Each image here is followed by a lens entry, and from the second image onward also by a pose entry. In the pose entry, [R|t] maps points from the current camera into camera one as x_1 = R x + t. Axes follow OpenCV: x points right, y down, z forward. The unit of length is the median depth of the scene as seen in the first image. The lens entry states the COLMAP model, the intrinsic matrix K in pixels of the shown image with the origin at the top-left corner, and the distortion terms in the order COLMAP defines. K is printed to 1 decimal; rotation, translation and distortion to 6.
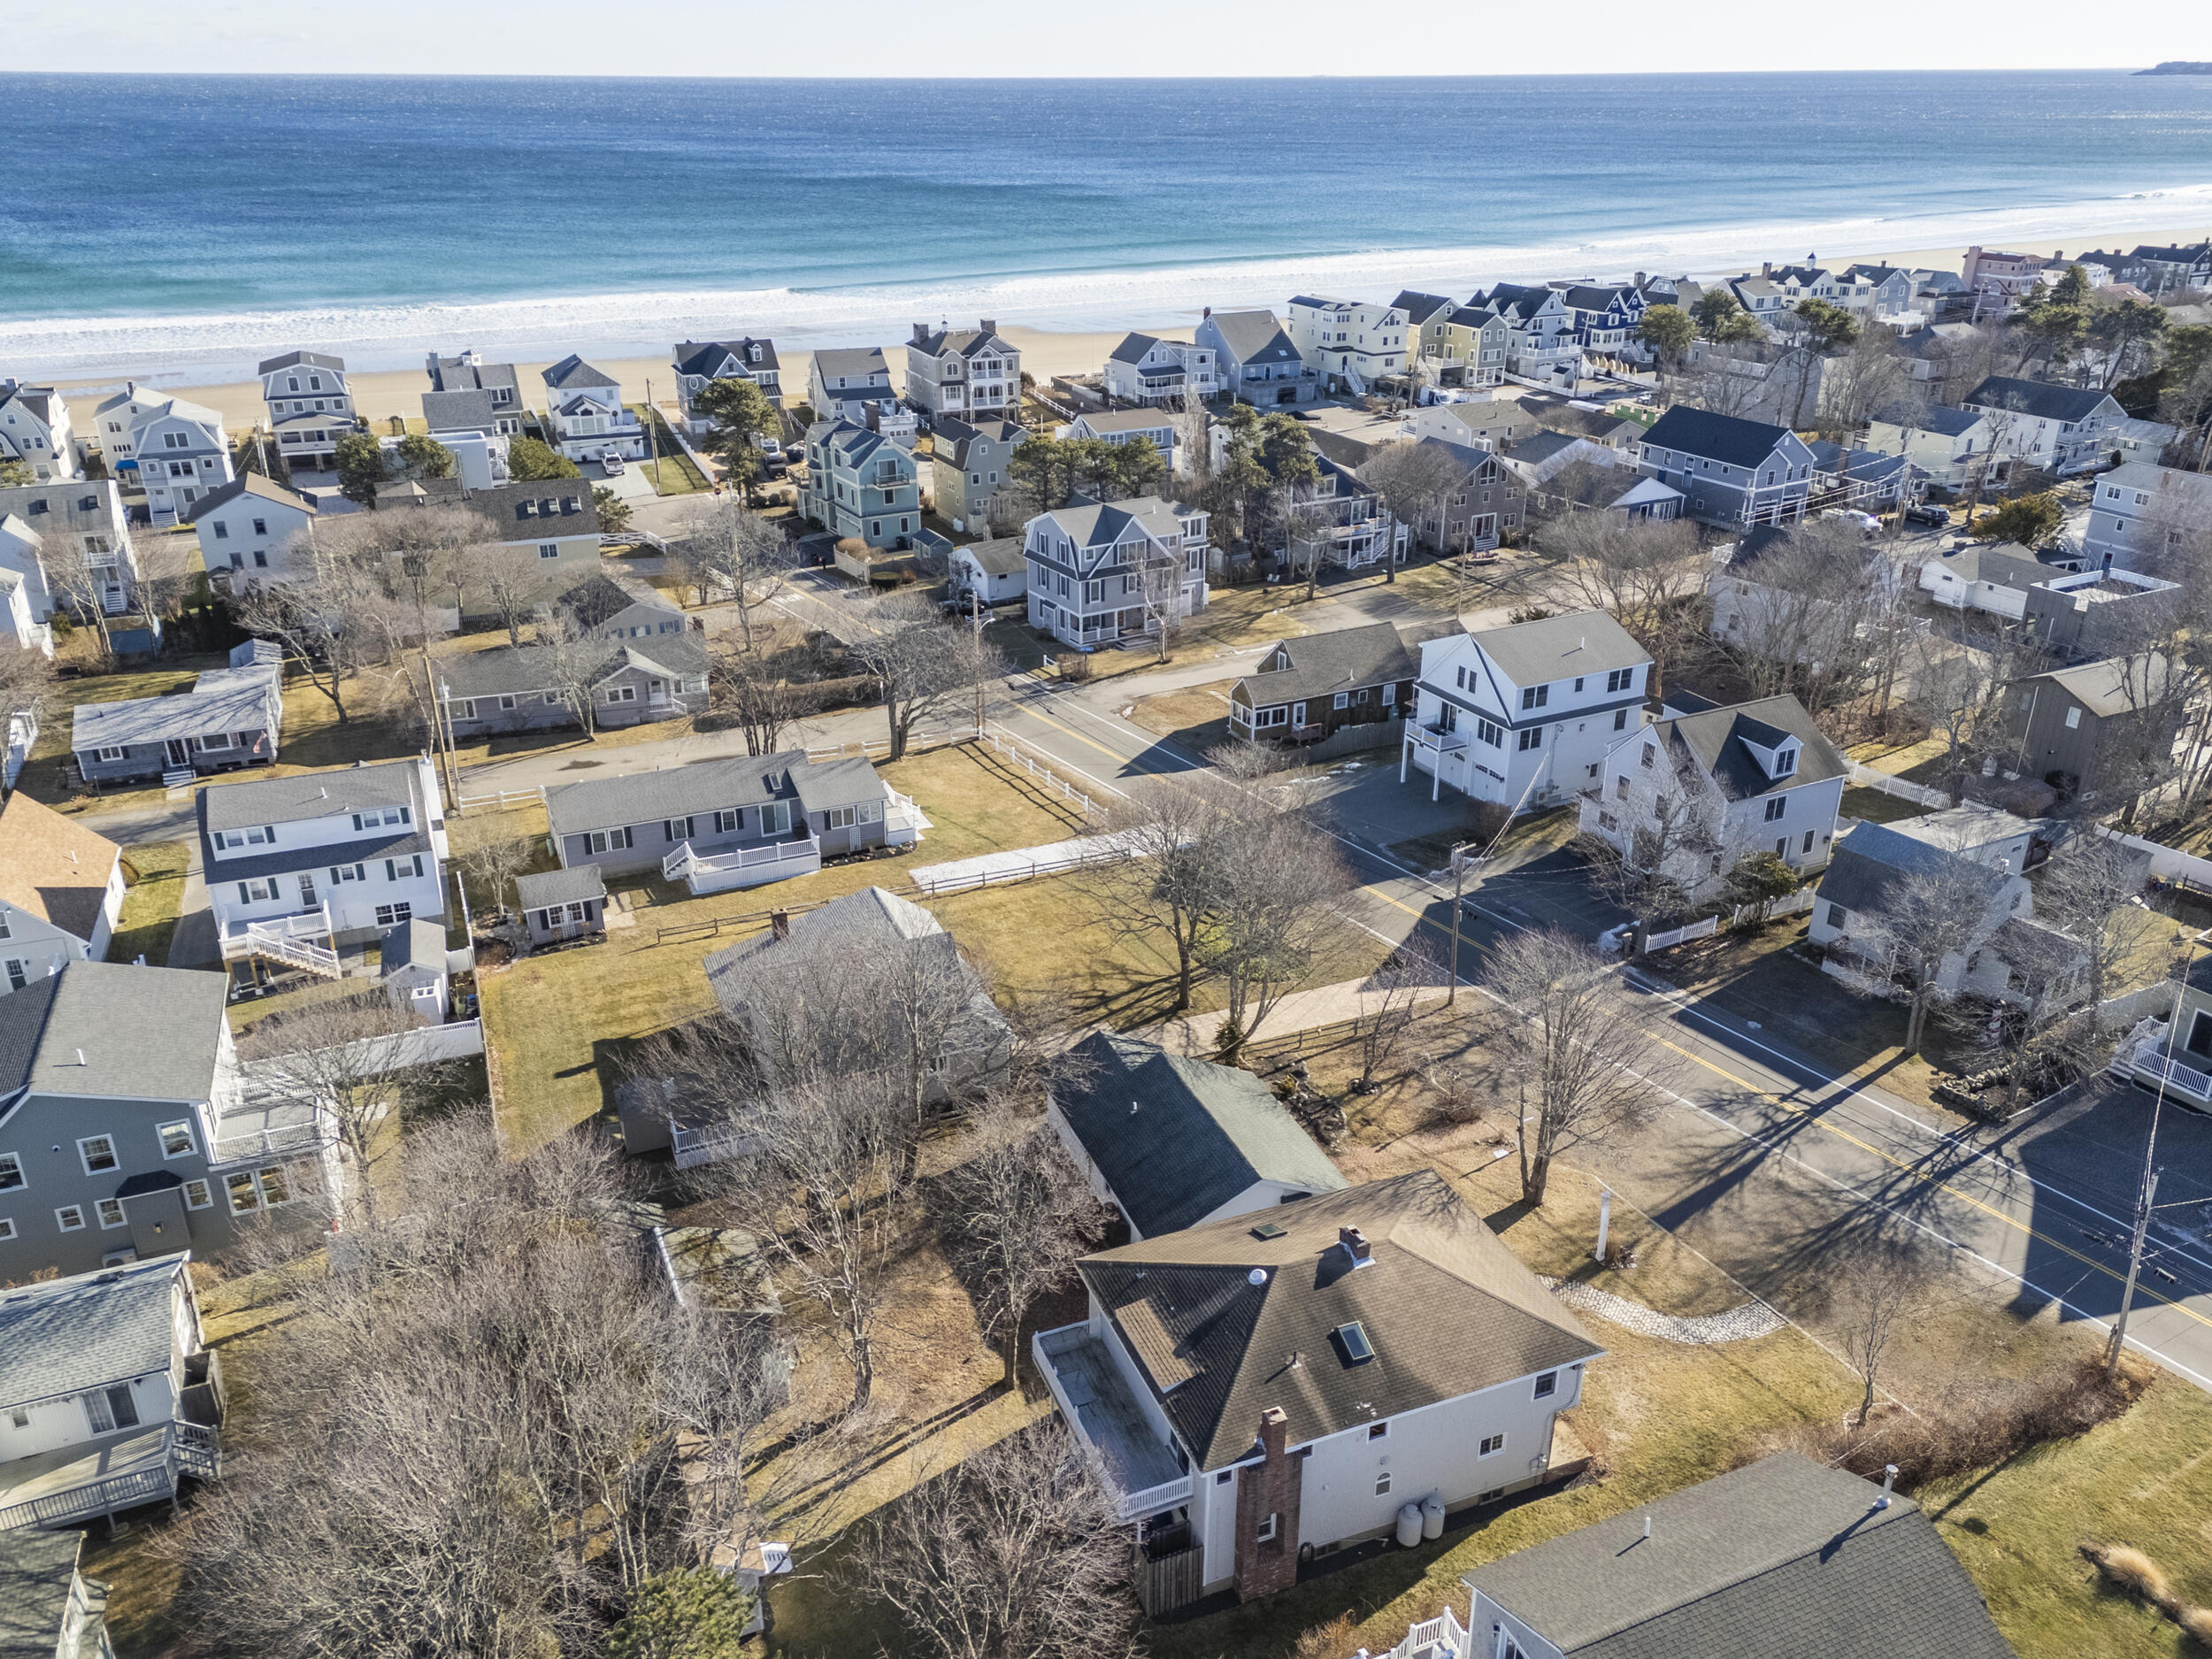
lens RADIAL K [[1563.5, 0, 1106.0], [0, 1563.5, 829.5], [0, 0, 1]] dist [0.058764, -0.073711]
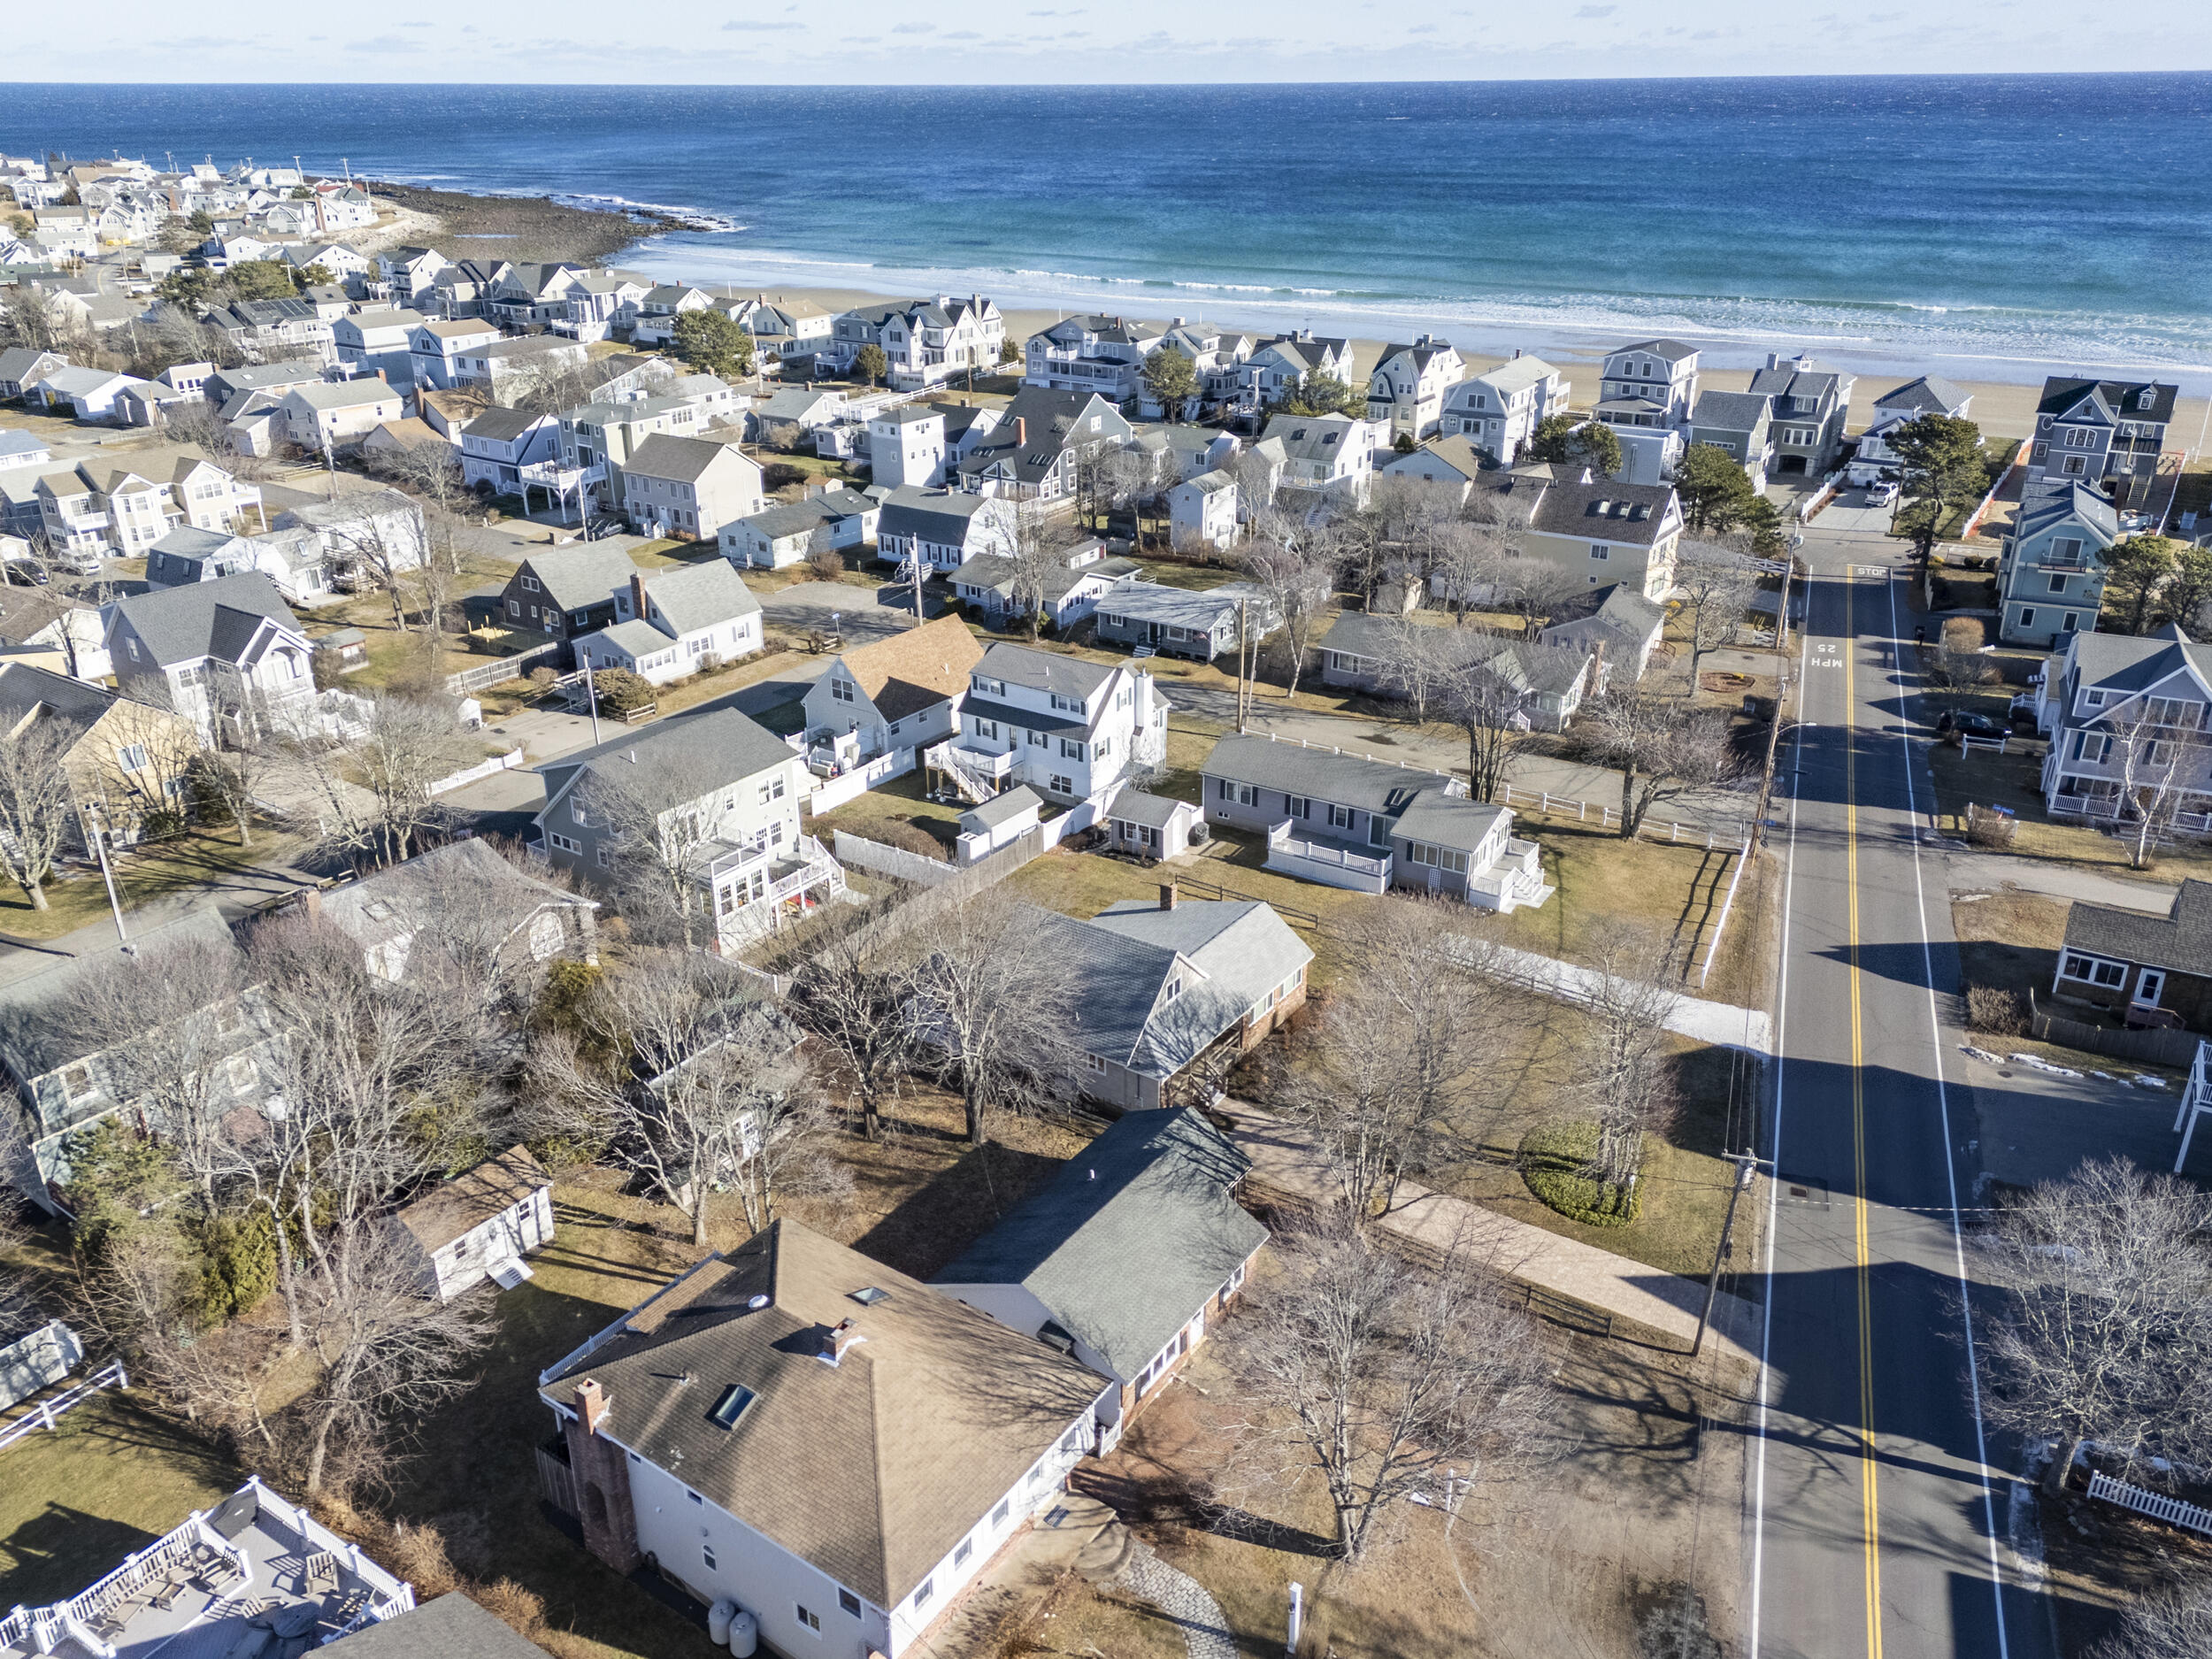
lens RADIAL K [[1563.5, 0, 1106.0], [0, 1563.5, 829.5], [0, 0, 1]] dist [0.058764, -0.073711]
pose [[0.560861, 0.344244, -0.752948, 0.369639], [-0.343234, 0.924300, 0.166915, -0.097181], [0.753409, 0.164821, 0.636560, 0.212010]]
